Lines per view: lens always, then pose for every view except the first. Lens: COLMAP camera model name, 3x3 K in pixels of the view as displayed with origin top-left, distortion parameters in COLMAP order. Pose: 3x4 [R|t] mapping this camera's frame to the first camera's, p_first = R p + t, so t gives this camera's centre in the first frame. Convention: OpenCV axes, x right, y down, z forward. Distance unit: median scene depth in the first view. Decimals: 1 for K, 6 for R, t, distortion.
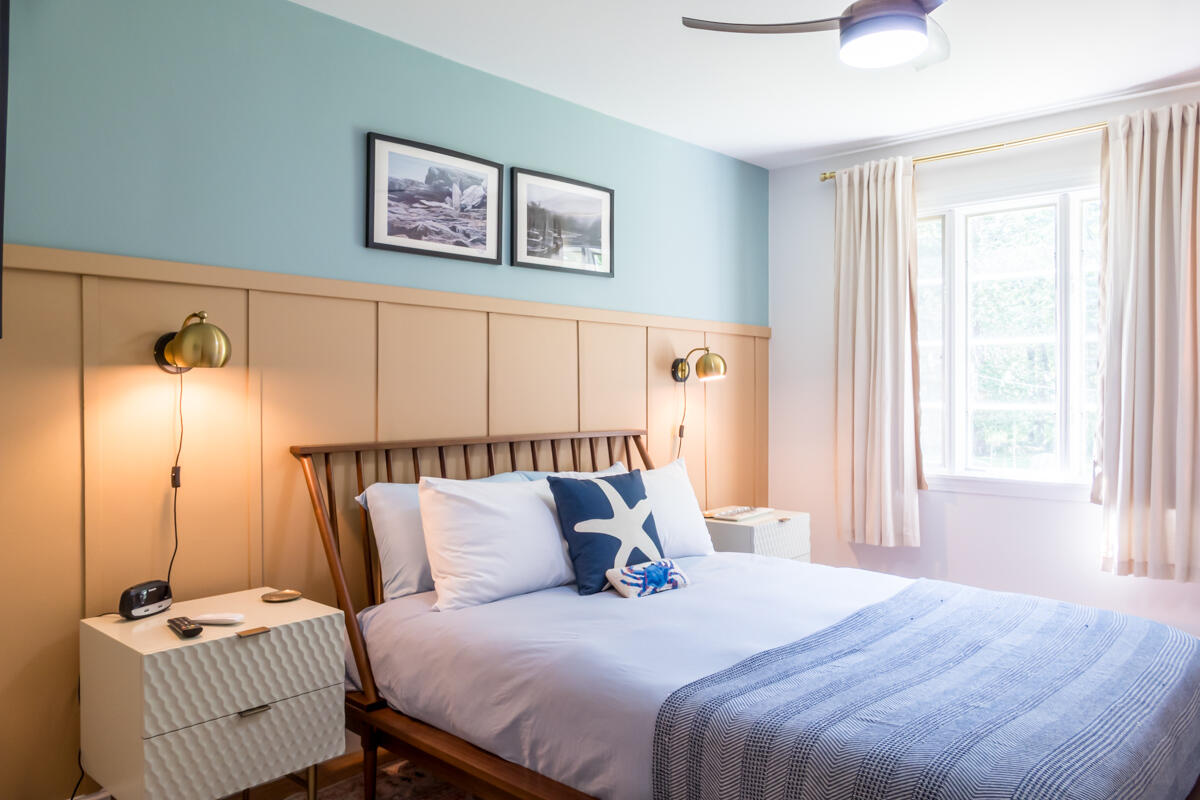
lens RADIAL K [[879.8, 0, 598.8], [0, 879.8, 398.5], [0, 0, 1]] dist [-0.003067, -0.000143]
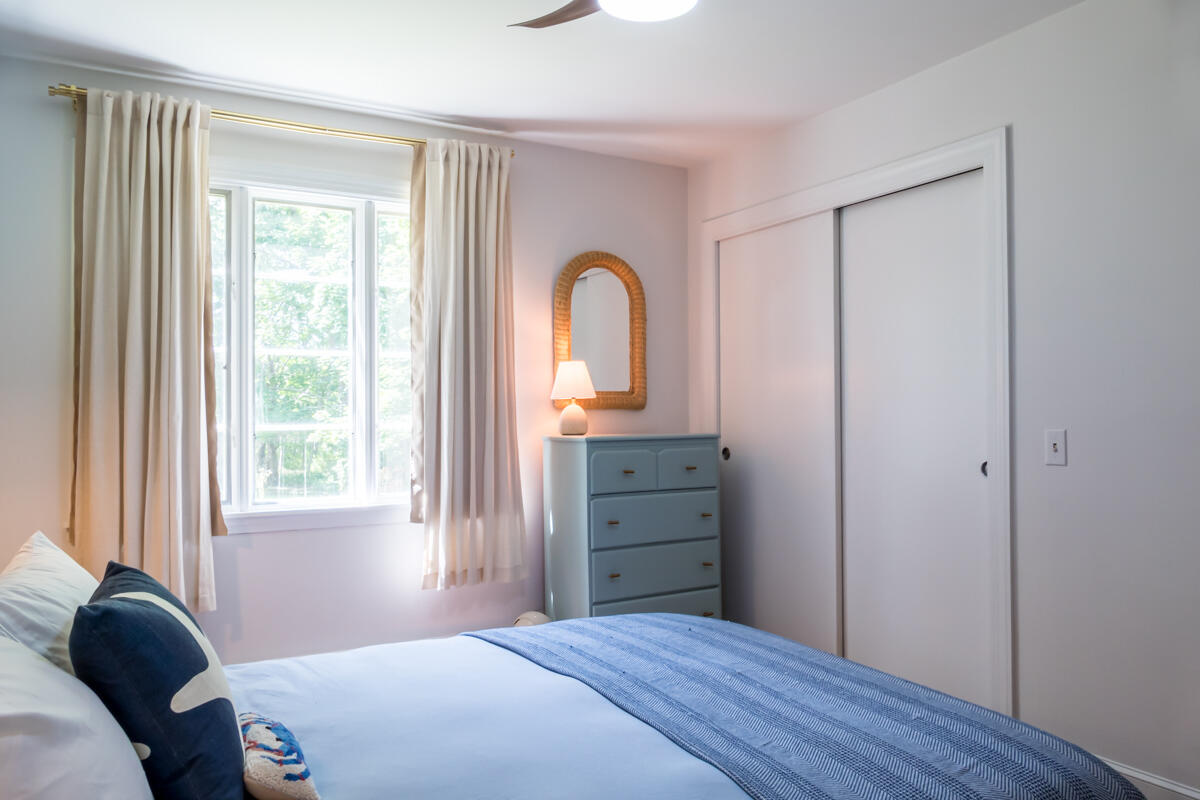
lens RADIAL K [[879.8, 0, 601.2], [0, 879.8, 404.5], [0, 0, 1]] dist [-0.003067, -0.000143]
pose [[0.300329, 0.000348, 0.953835, -0.315097], [0.011292, 0.999929, -0.003920, -0.006964], [-0.953769, 0.011948, 0.300304, 0.501069]]
